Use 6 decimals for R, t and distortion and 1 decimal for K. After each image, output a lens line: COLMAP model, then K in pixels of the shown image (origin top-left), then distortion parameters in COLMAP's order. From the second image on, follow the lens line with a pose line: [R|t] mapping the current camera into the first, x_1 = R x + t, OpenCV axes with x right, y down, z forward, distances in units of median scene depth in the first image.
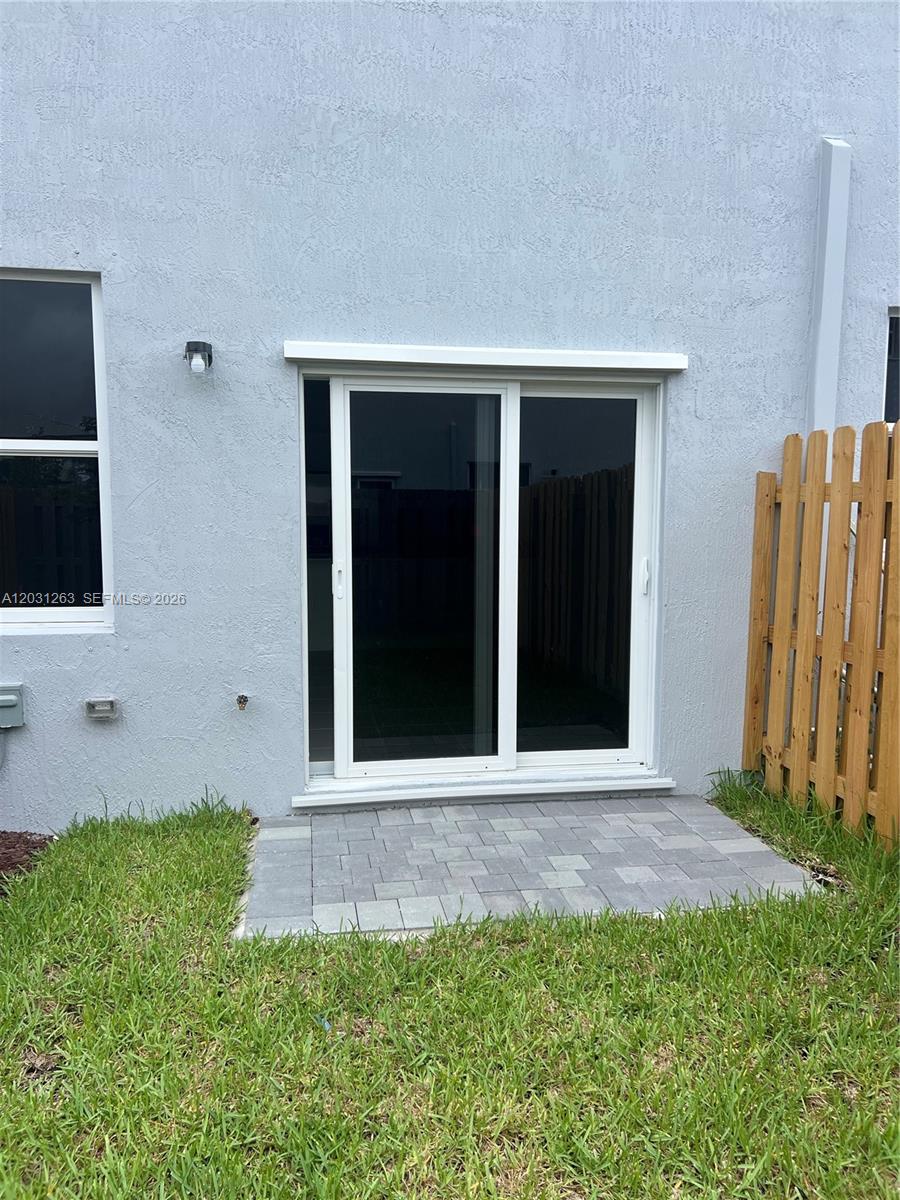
lens RADIAL K [[908.2, 0, 449.8], [0, 908.2, 605.3], [0, 0, 1]] dist [0.031006, -0.045039]
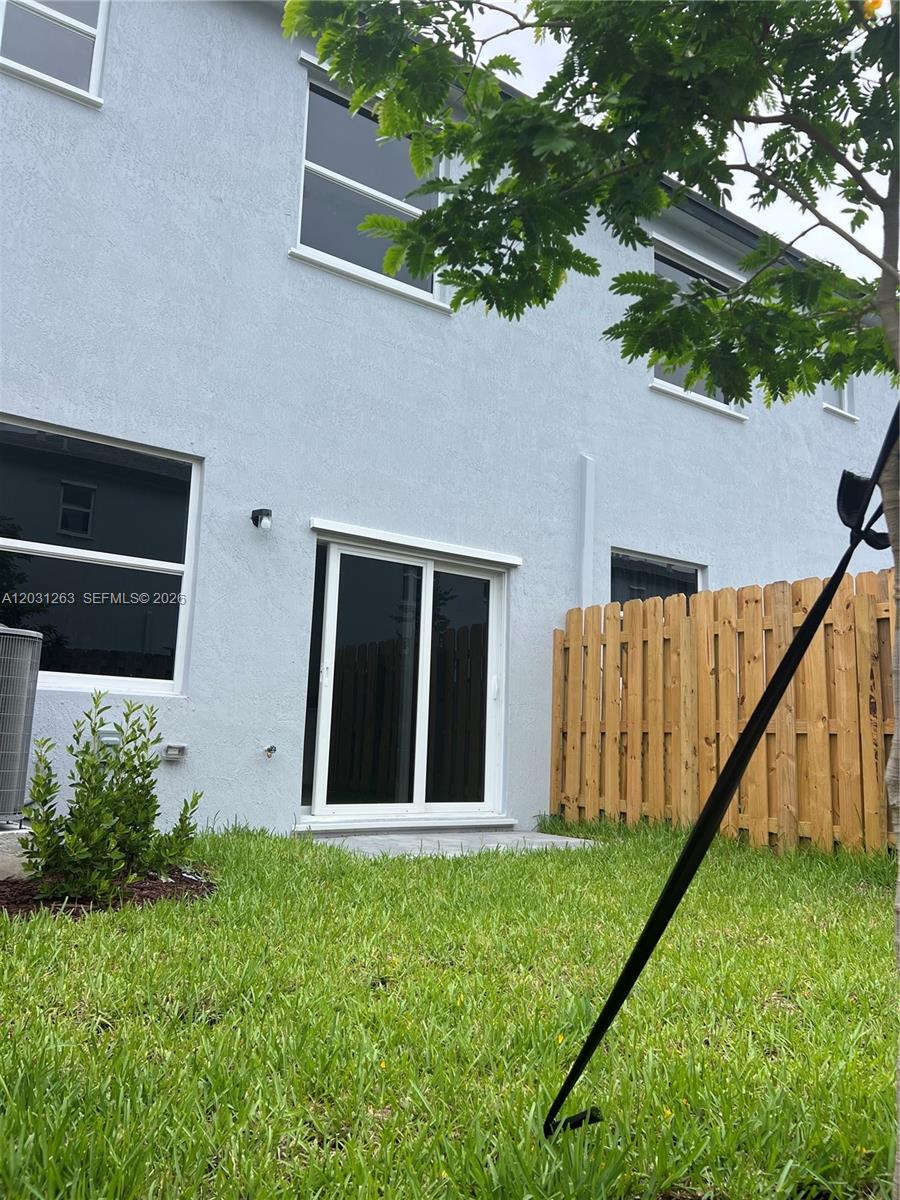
lens RADIAL K [[908.2, 0, 449.5], [0, 908.2, 598.2], [0, 0, 1]] dist [0.031006, -0.045039]
pose [[0.895291, 0.098198, 0.434524, -0.596142], [0.018316, 0.966463, -0.256150, 0.234667], [-0.445105, 0.237288, 0.863467, -0.396125]]
